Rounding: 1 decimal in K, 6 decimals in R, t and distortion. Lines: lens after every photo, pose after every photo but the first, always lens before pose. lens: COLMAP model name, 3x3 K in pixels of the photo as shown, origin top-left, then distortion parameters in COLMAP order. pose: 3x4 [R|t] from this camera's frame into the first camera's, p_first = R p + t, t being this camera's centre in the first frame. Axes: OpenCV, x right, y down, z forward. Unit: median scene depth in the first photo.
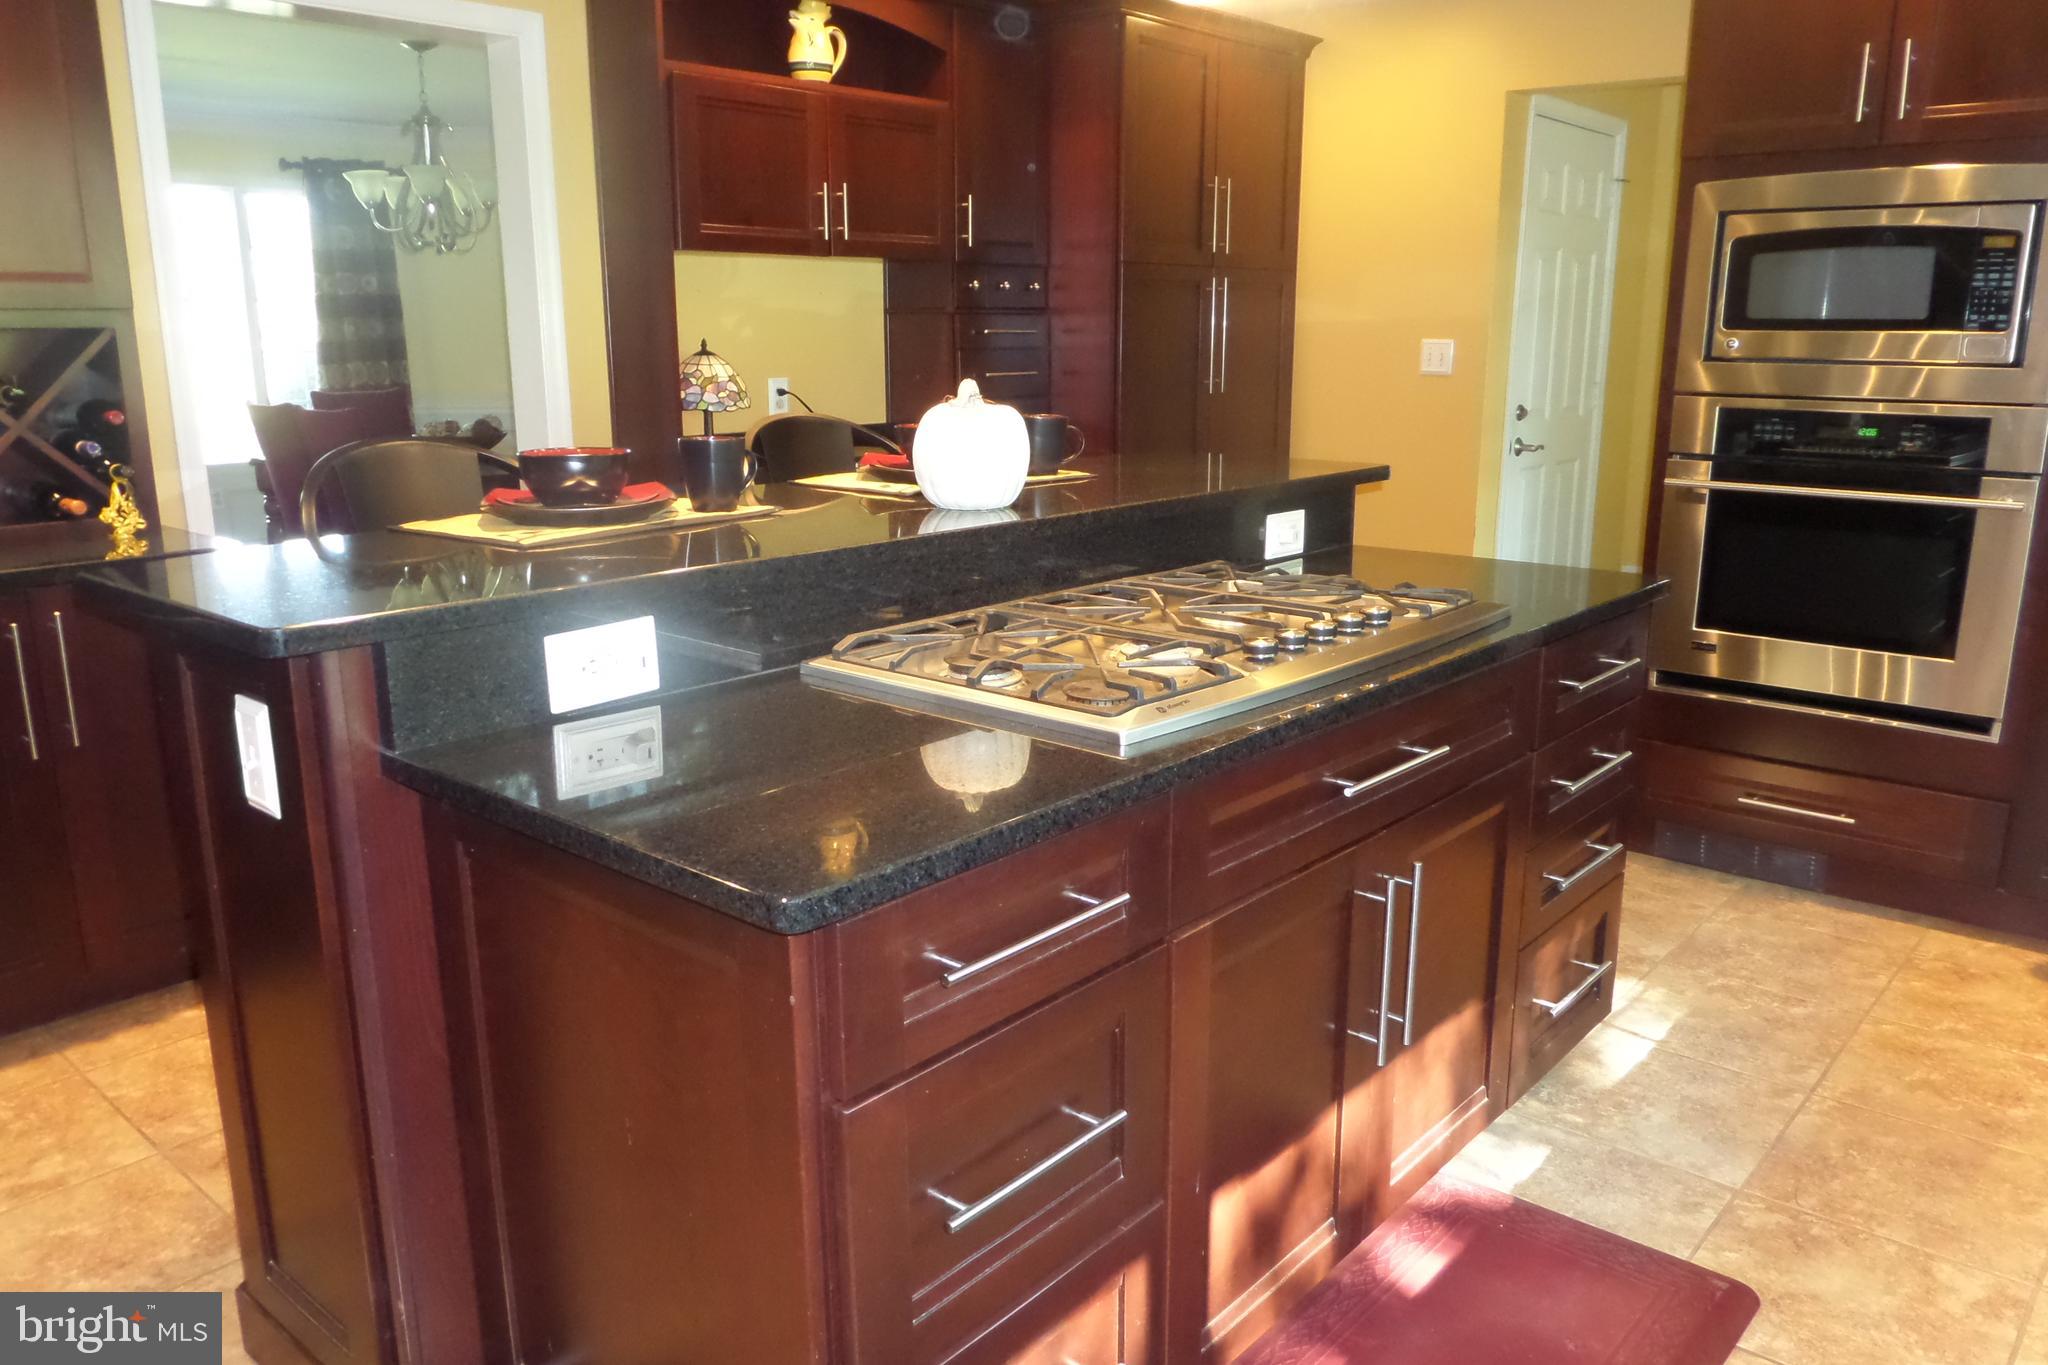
lens RADIAL K [[1498.6, 0, 1024.0], [0, 1498.6, 682.5], [0, 0, 1]] dist [-0.005315, -0.011510]
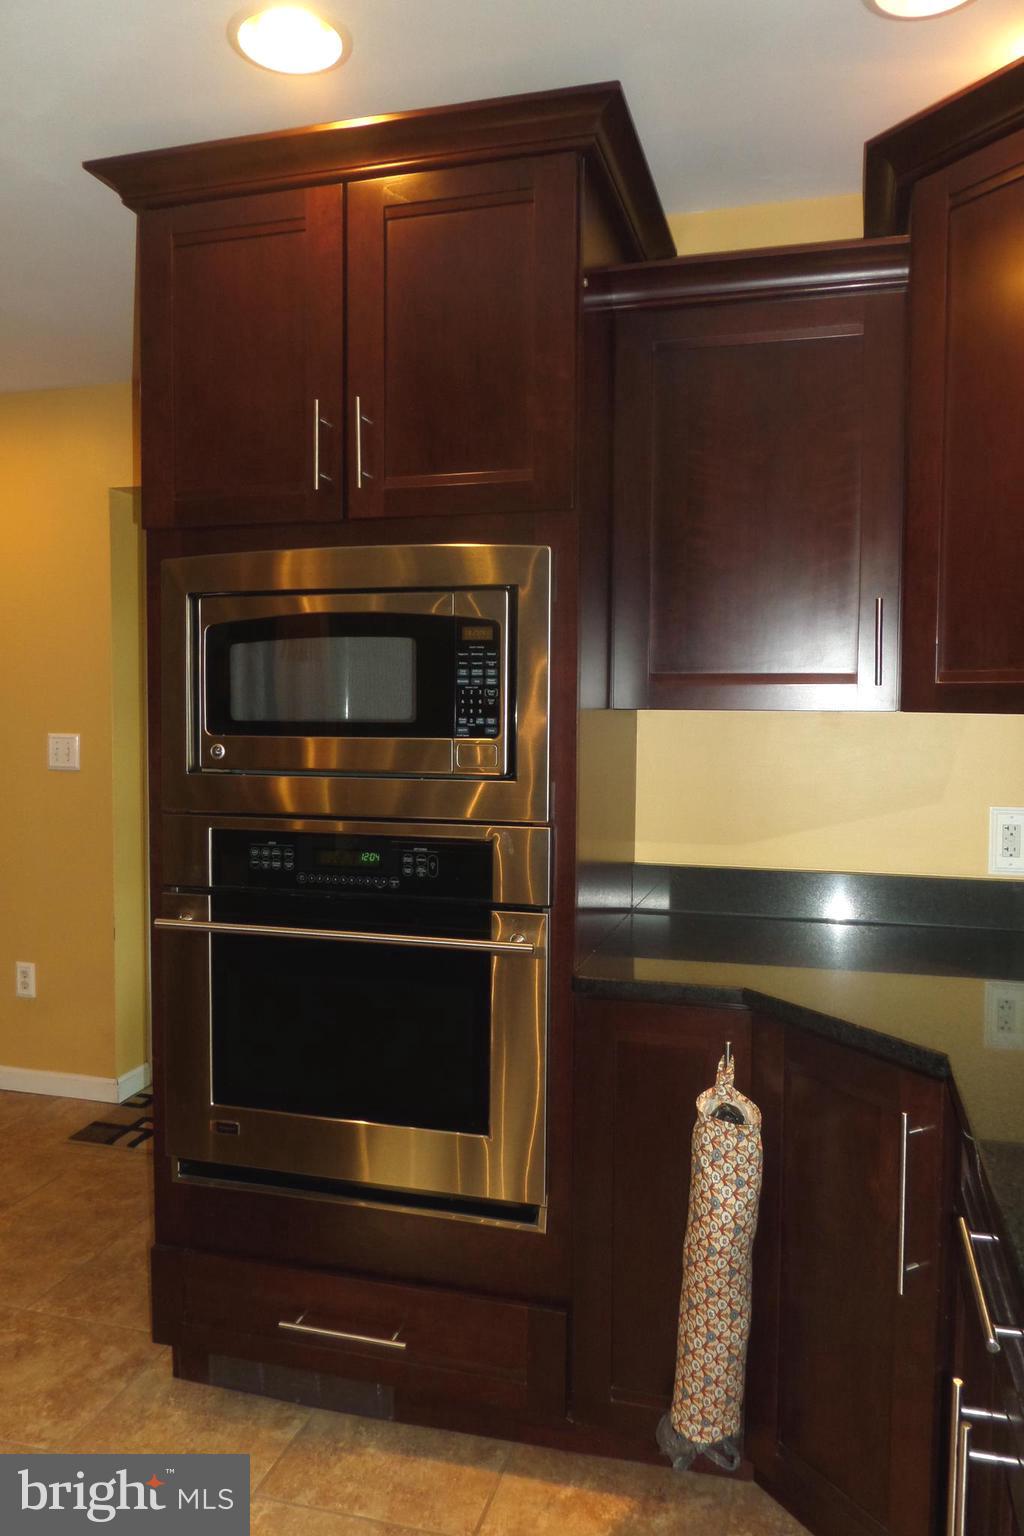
lens RADIAL K [[1123.9, 0, 514.1], [0, 1123.9, 778.8], [0, 0, 1]] dist [-0.005315, -0.011510]
pose [[0.904547, -0.020272, 0.425892, 0.368805], [0.092719, 0.984318, -0.150073, -0.108433], [-0.416171, 0.175237, 0.892241, 0.405416]]
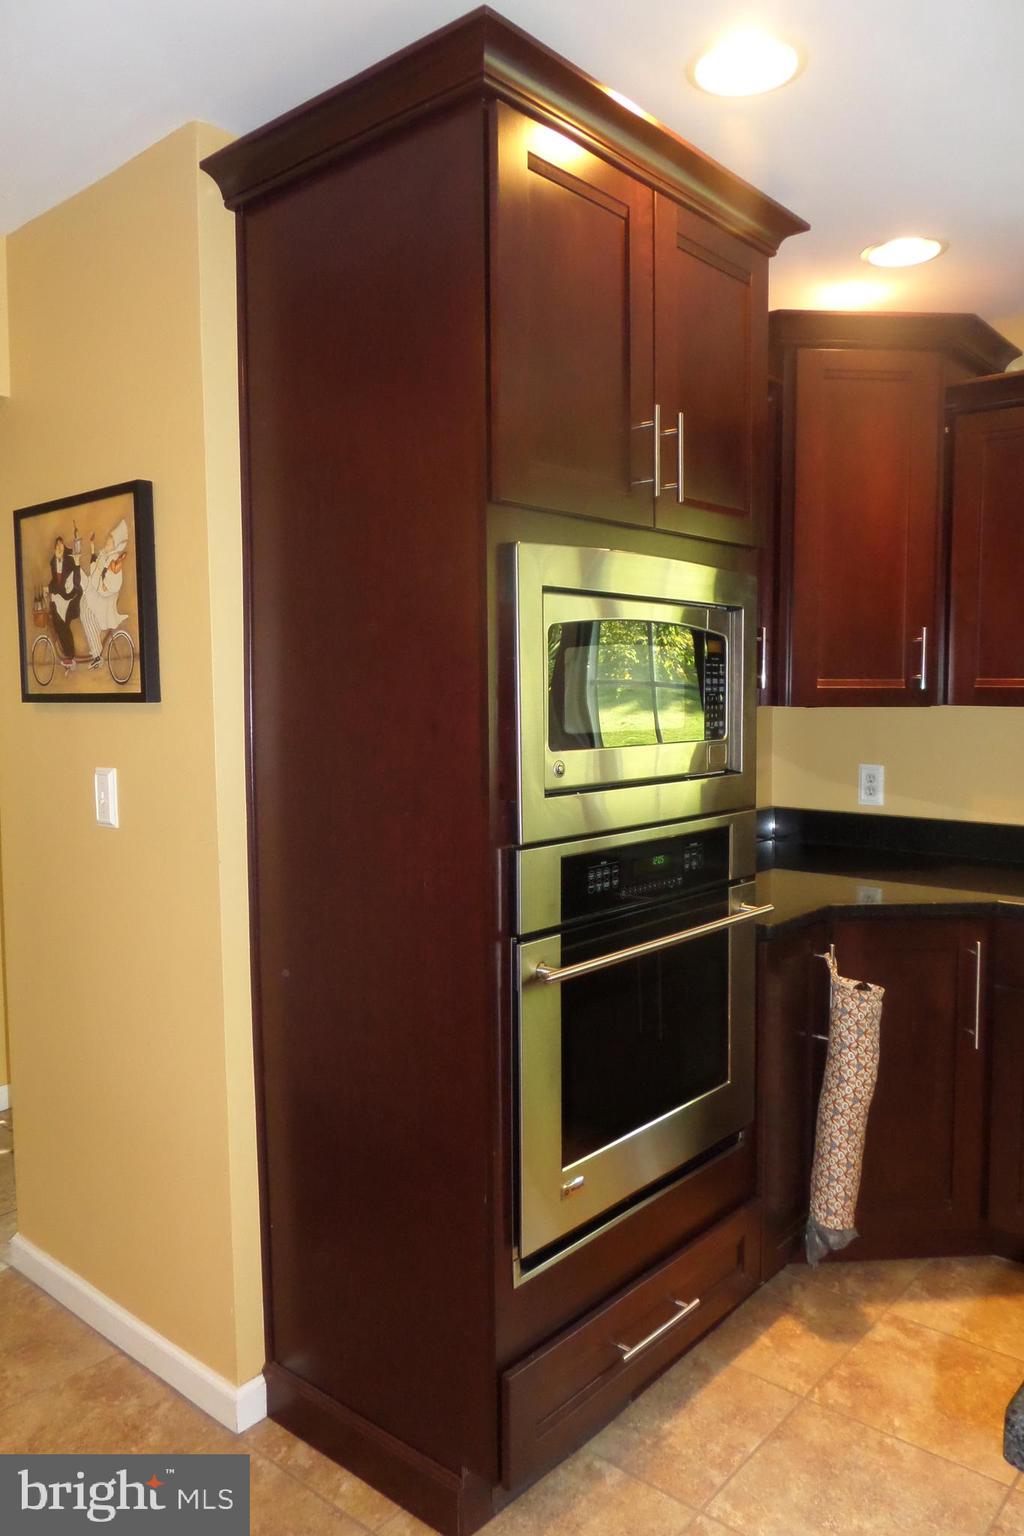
lens RADIAL K [[1123.9, 0, 514.1], [0, 1123.9, 778.8], [0, 0, 1]] dist [-0.005315, -0.011510]
pose [[-0.008890, -0.079791, 0.996772, -0.058805], [0.238475, 0.967880, 0.079605, -0.276466], [-0.971108, 0.238413, 0.010423, 1.042535]]
